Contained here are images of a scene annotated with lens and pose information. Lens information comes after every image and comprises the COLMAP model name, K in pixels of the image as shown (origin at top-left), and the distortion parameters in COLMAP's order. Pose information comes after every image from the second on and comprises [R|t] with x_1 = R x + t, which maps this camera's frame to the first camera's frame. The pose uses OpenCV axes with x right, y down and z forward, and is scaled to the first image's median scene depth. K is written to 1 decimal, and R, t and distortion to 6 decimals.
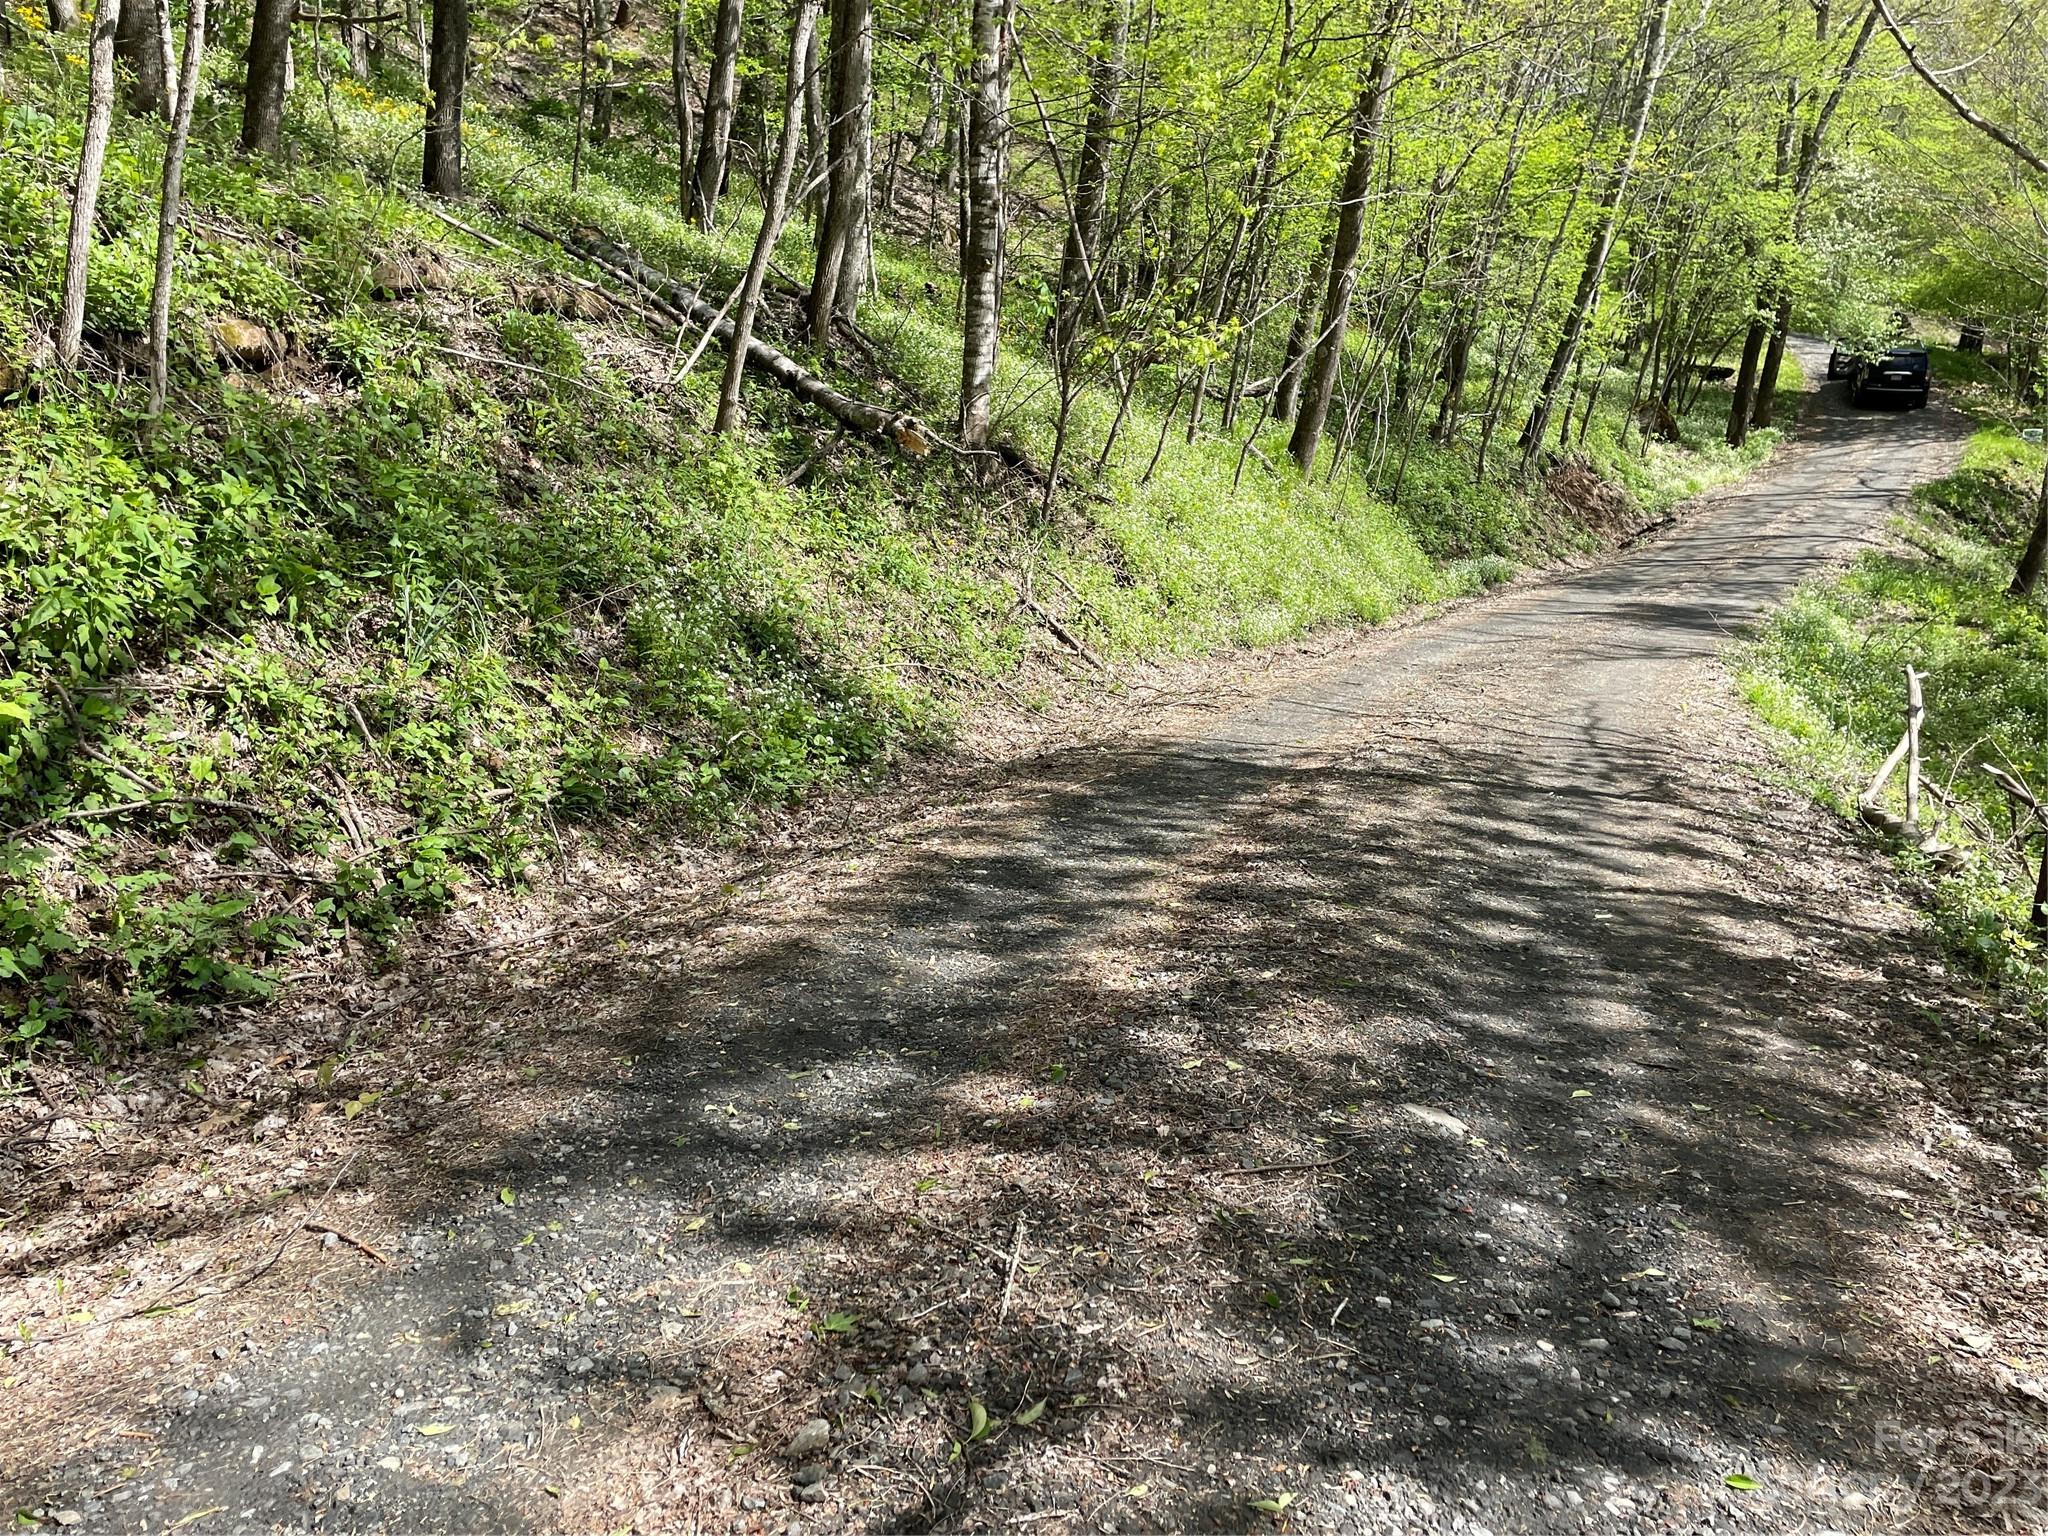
lens RADIAL K [[1551.8, 0, 1023.8], [0, 1551.8, 767.7], [0, 0, 1]] dist [-0.001119, -0.000164]
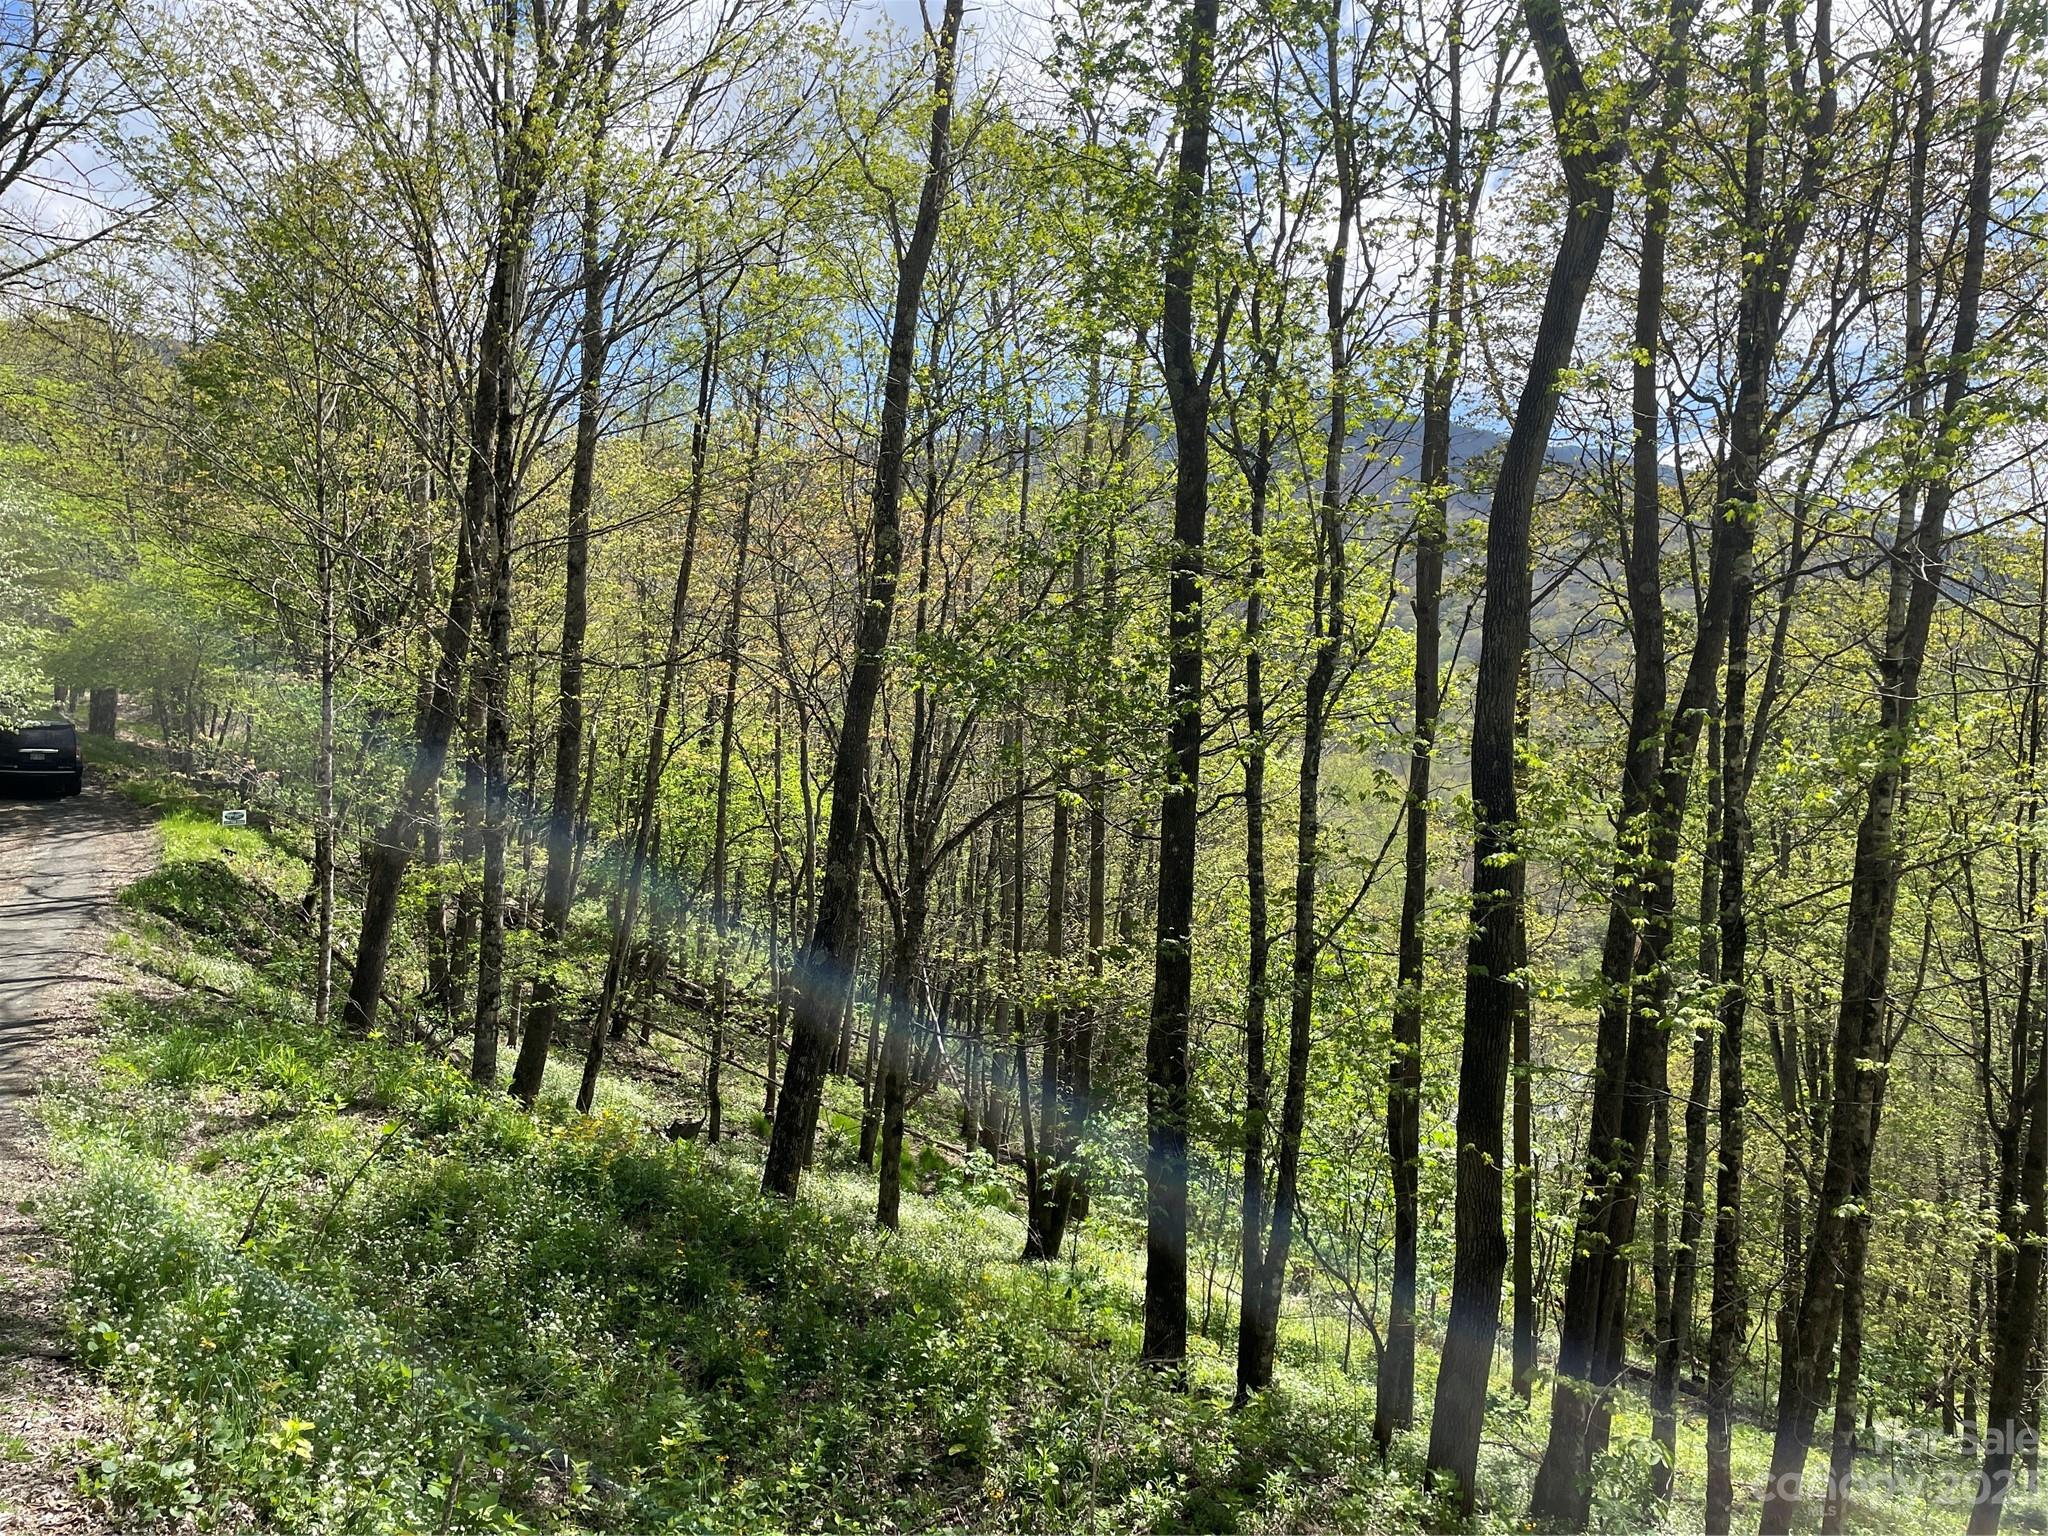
lens RADIAL K [[1551.8, 0, 1023.8], [0, 1551.8, 767.2], [0, 0, 1]] dist [-0.001119, -0.000164]
pose [[0.456818, -0.005859, 0.889541, 0.135613], [0.236548, 0.964775, -0.115123, -0.056039], [-0.857533, 0.263009, 0.442112, 0.317624]]
